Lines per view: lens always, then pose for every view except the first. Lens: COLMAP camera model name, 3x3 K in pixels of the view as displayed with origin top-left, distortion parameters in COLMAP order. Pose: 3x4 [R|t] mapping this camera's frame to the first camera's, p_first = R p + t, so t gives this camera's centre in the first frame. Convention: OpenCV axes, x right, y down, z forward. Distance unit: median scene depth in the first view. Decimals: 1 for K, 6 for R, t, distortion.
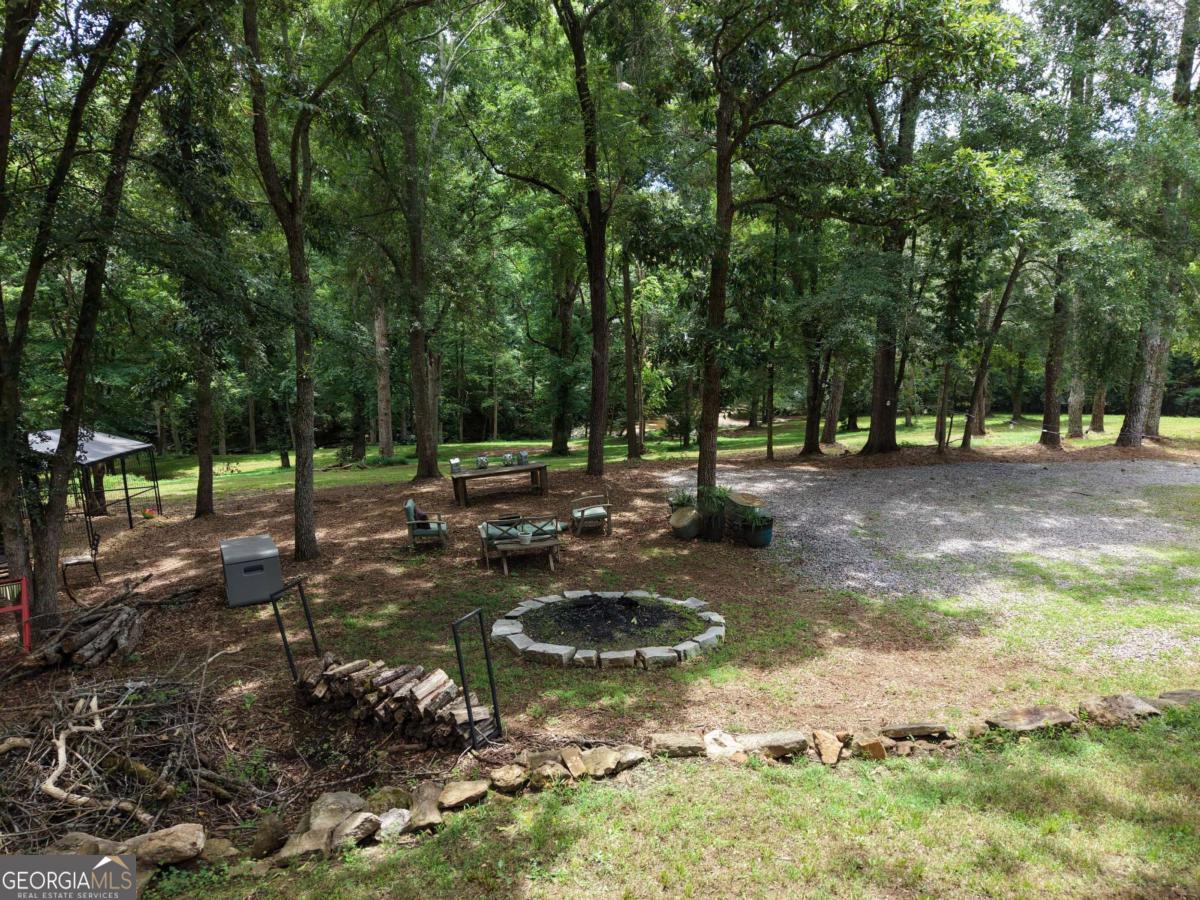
lens RADIAL K [[802.8, 0, 600.0], [0, 802.8, 450.0], [0, 0, 1]] dist [0.012322, -0.009871]
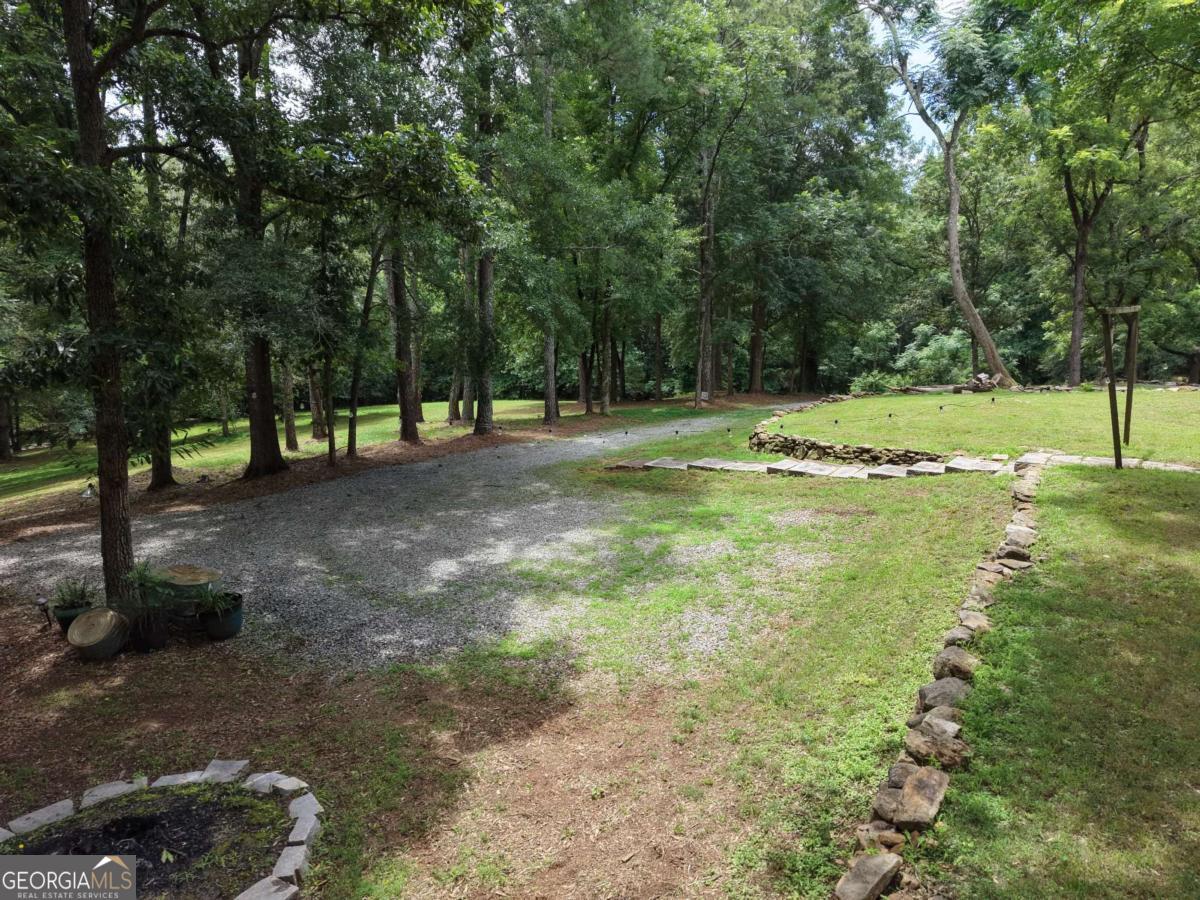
lens RADIAL K [[802.8, 0, 600.0], [0, 802.8, 450.0], [0, 0, 1]] dist [0.012322, -0.009871]
pose [[0.648657, -0.138804, 0.748316, -0.152980], [0.135640, 0.988571, 0.065792, -0.072329], [-0.748896, 0.058825, 0.660071, 0.390010]]
